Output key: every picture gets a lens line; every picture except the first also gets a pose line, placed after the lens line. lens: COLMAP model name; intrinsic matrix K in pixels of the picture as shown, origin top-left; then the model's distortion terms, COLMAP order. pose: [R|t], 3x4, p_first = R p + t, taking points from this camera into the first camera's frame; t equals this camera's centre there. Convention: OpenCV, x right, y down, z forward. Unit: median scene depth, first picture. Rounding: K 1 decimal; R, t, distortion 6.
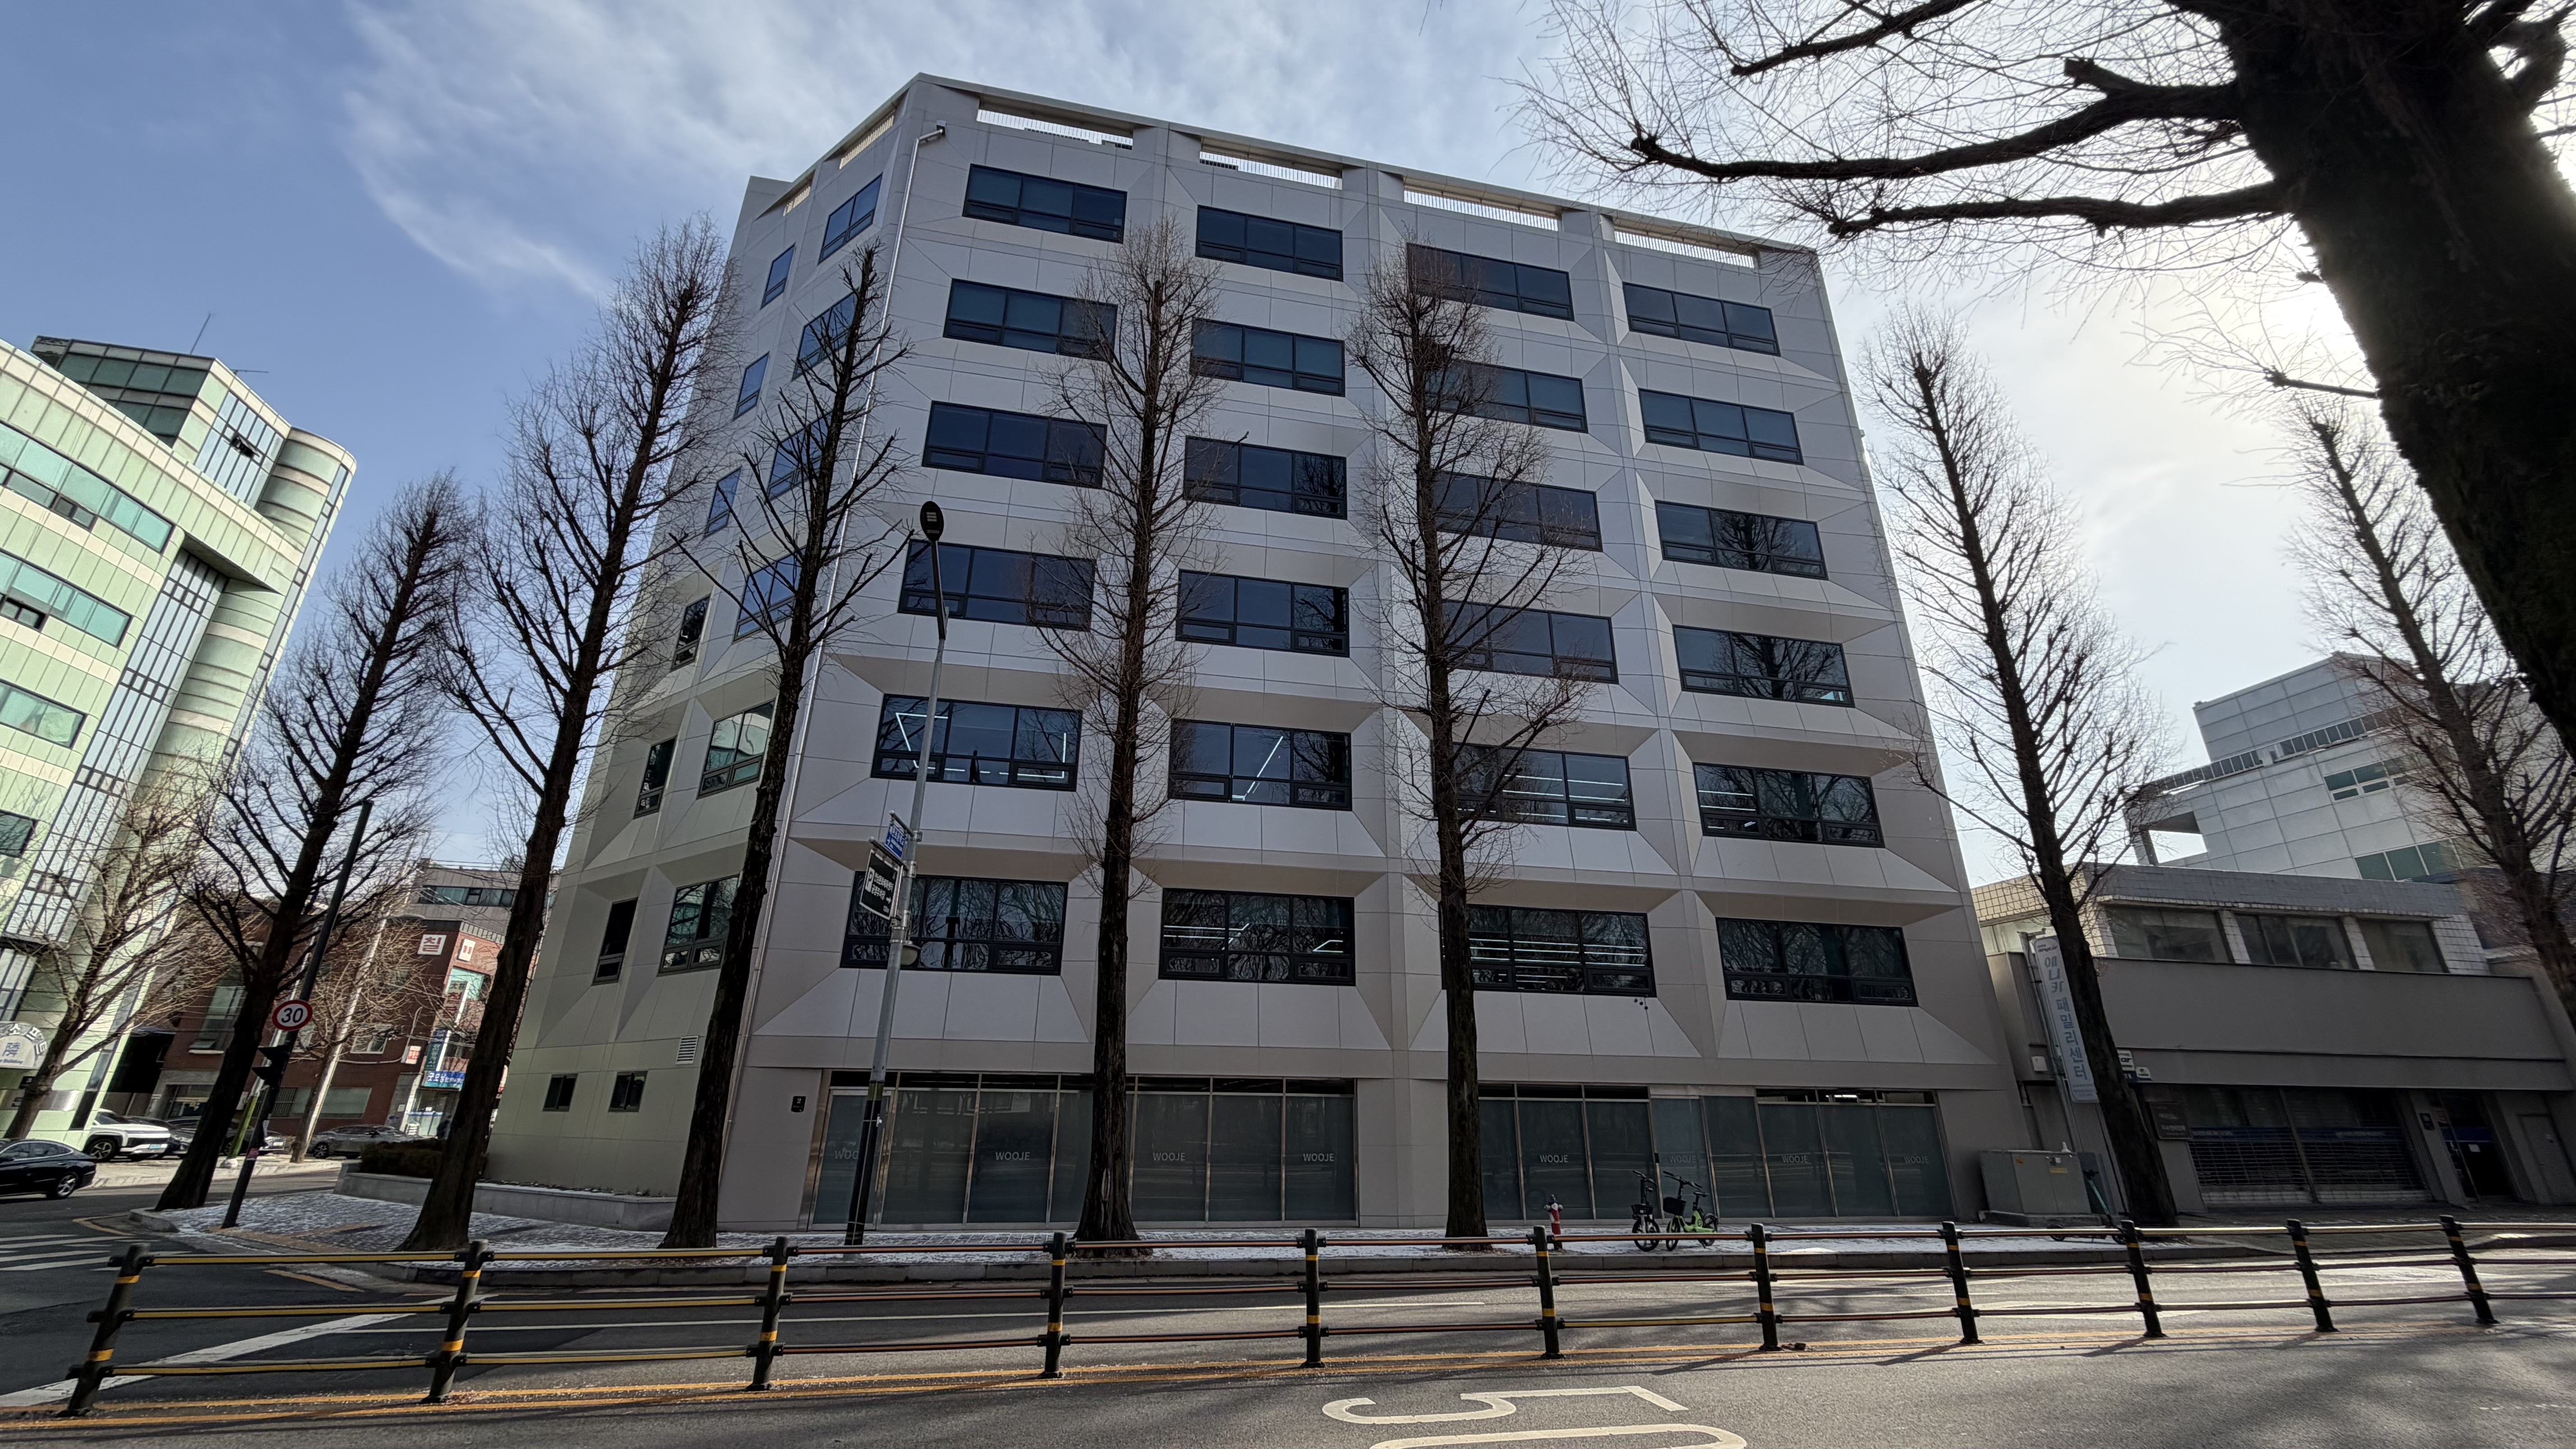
lens RADIAL K [[1014.1, 0, 1288.0], [0, 1014.1, 724.5], [0, 0, 1]] dist [0.001705, -0.000020]
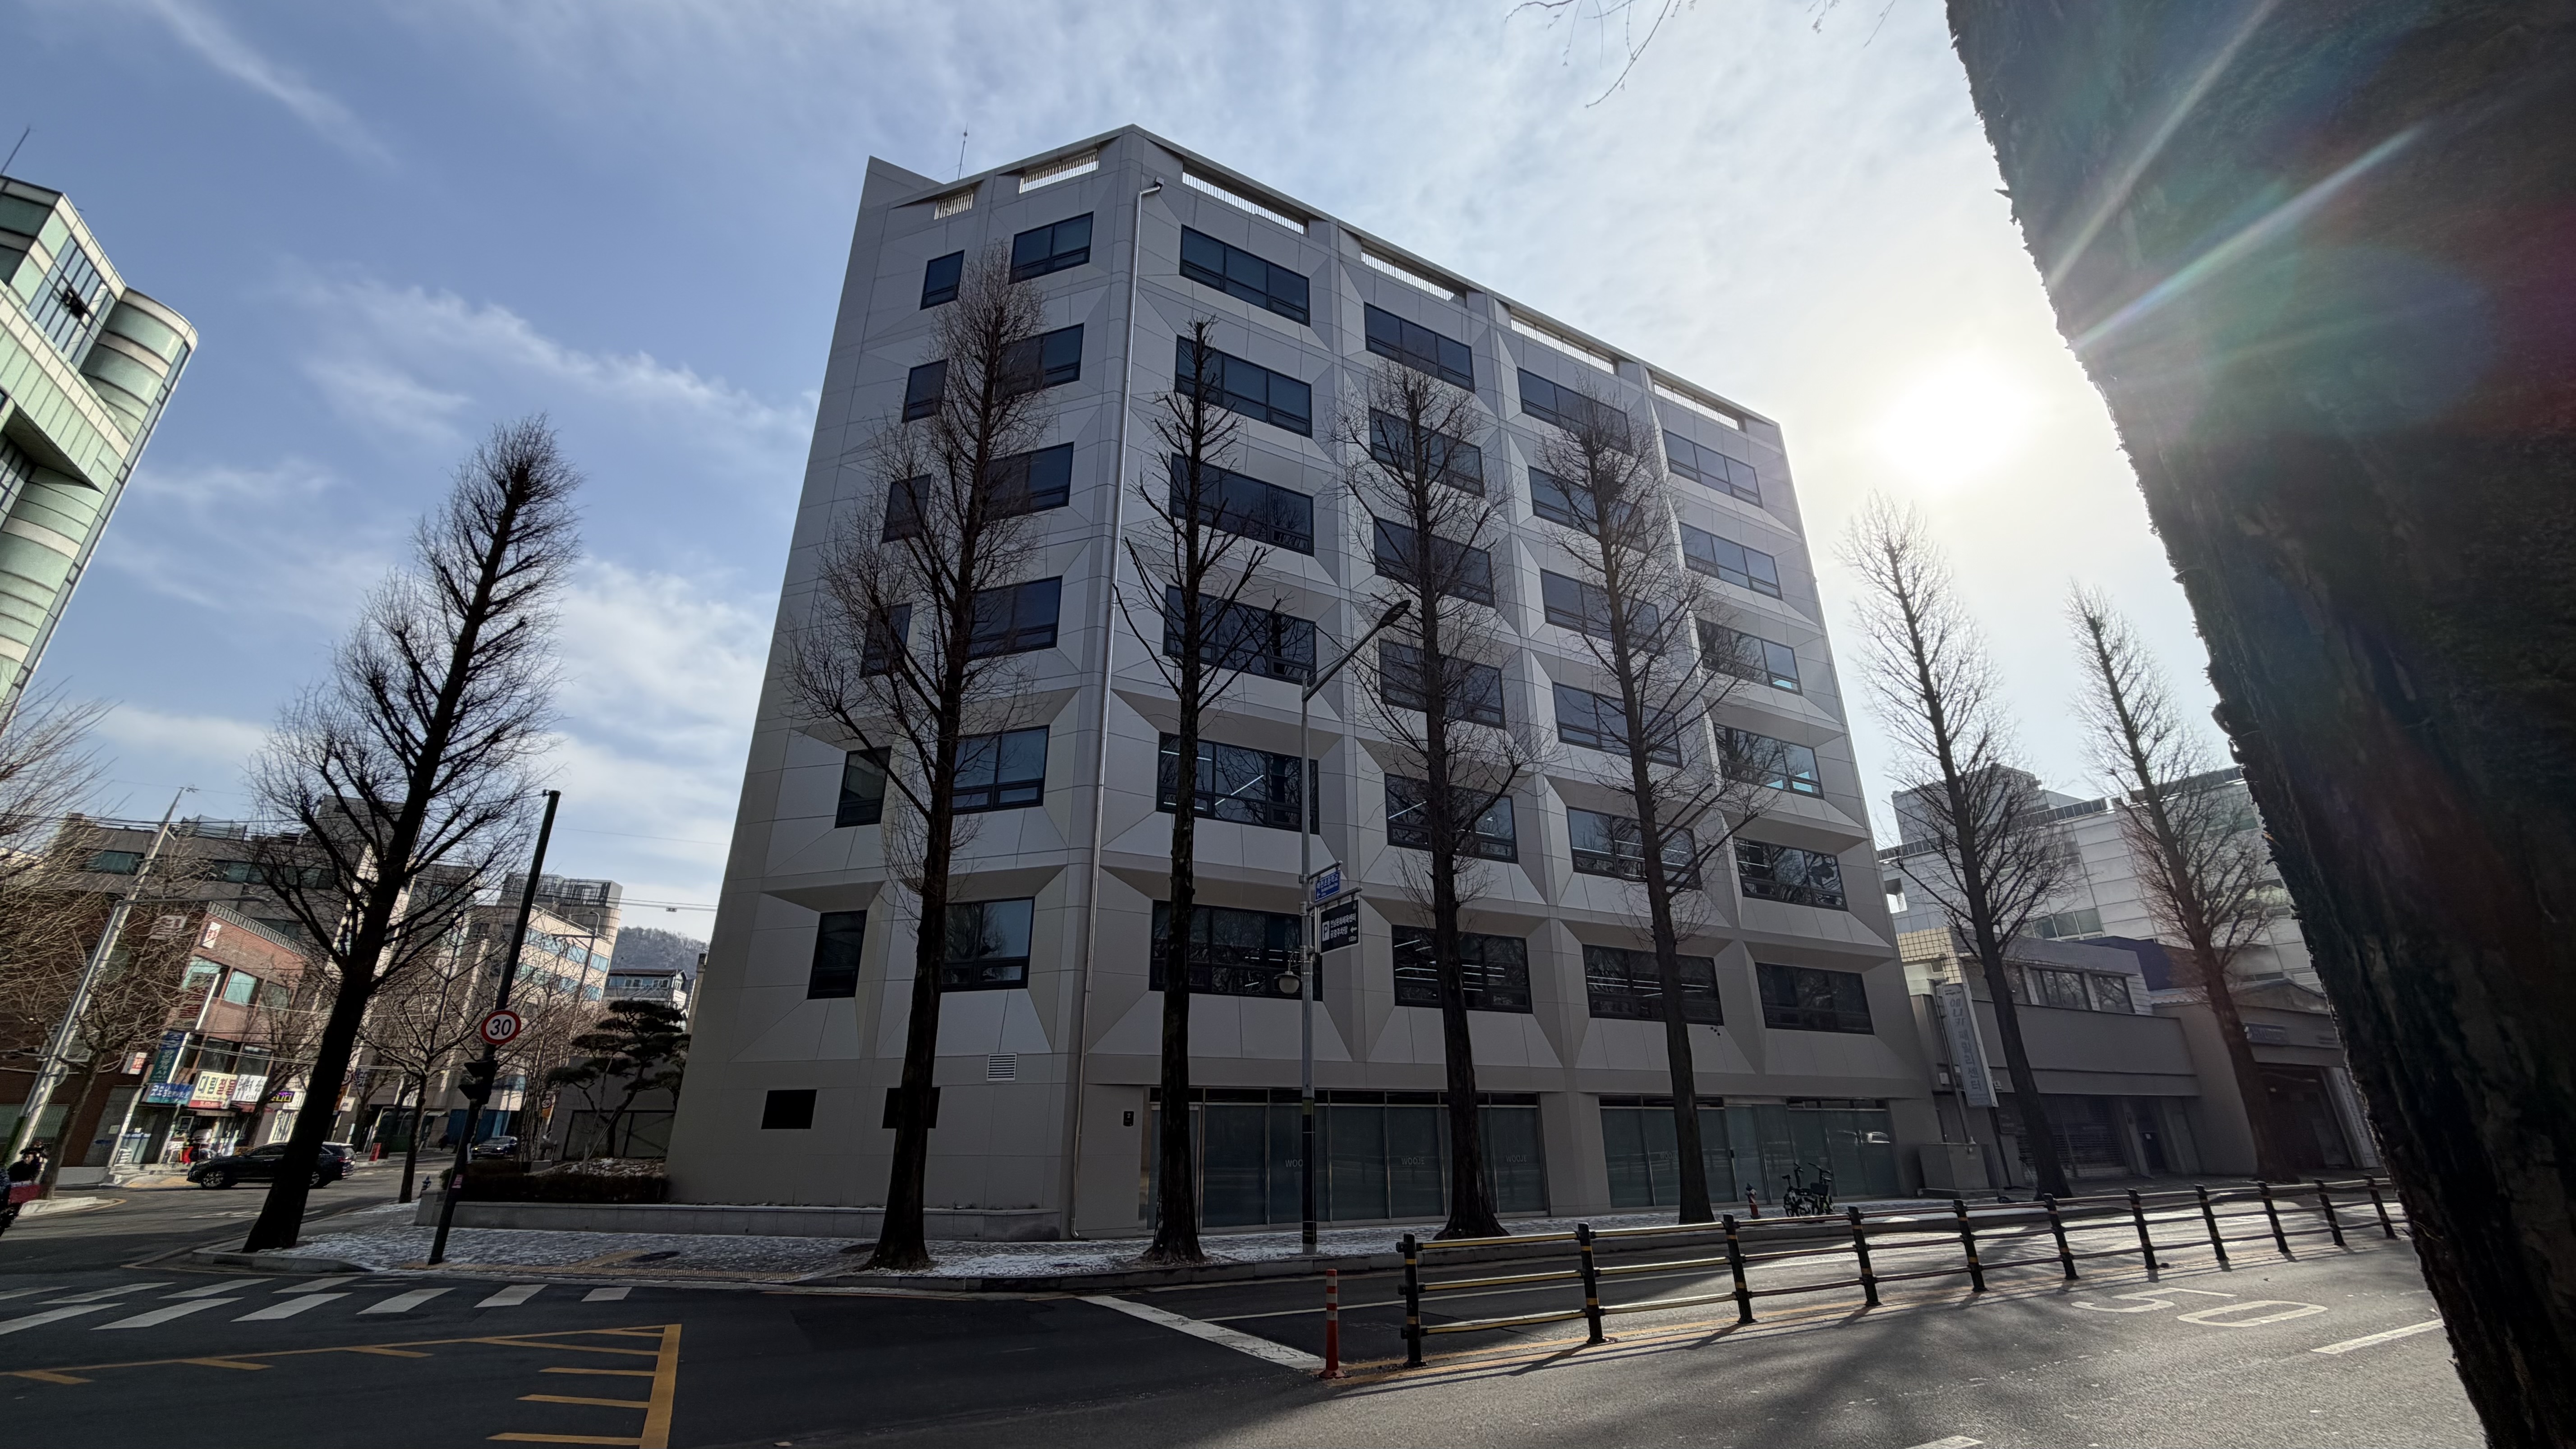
lens RADIAL K [[1014.1, 0, 1288.0], [0, 1014.1, 724.5], [0, 0, 1]] dist [0.001705, -0.000020]
pose [[0.958571, 0.093185, 0.269181, -0.327005], [-0.091641, 0.995623, -0.018325, -0.018466], [-0.269711, -0.007102, 0.962915, -0.037450]]
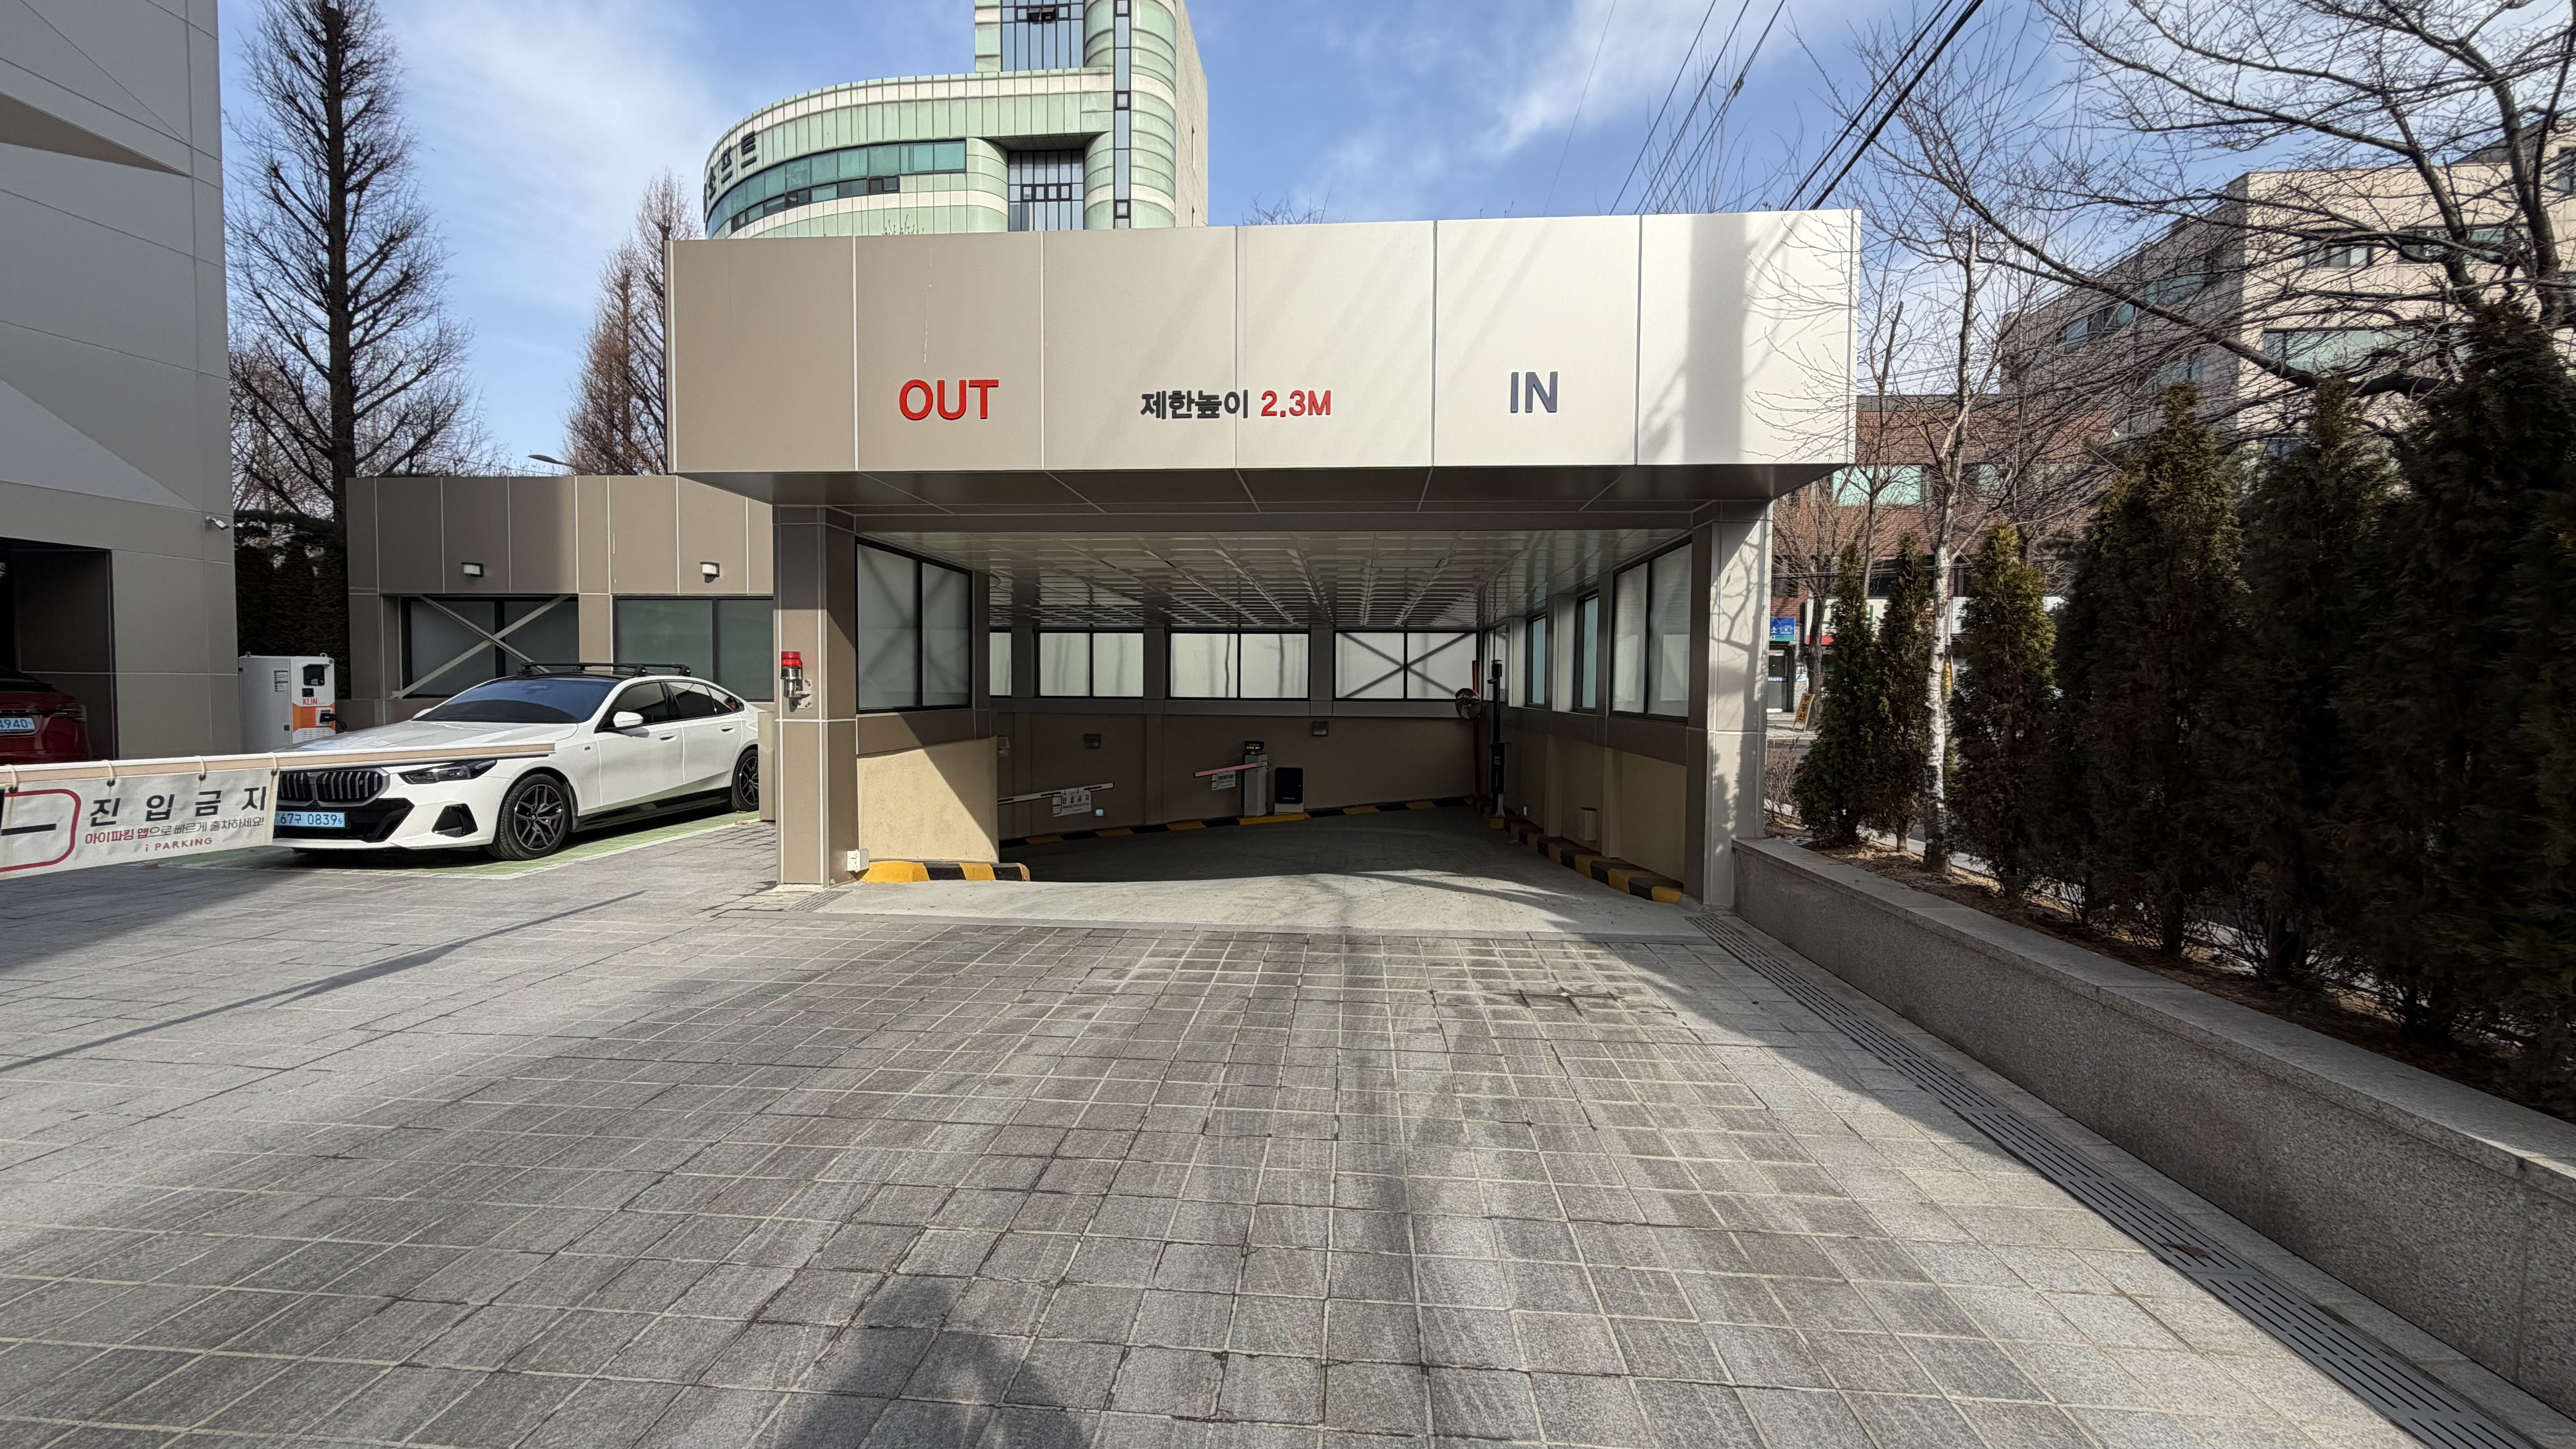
lens RADIAL K [[1014.1, 0, 1288.0], [0, 1014.1, 724.5], [0, 0, 1]] dist [0.001705, -0.000020]
pose [[-0.279707, 0.026722, -0.959713, -0.190222], [0.342906, 0.936461, -0.073865, 0.543930], [0.896760, -0.349752, -0.271098, 1.364513]]
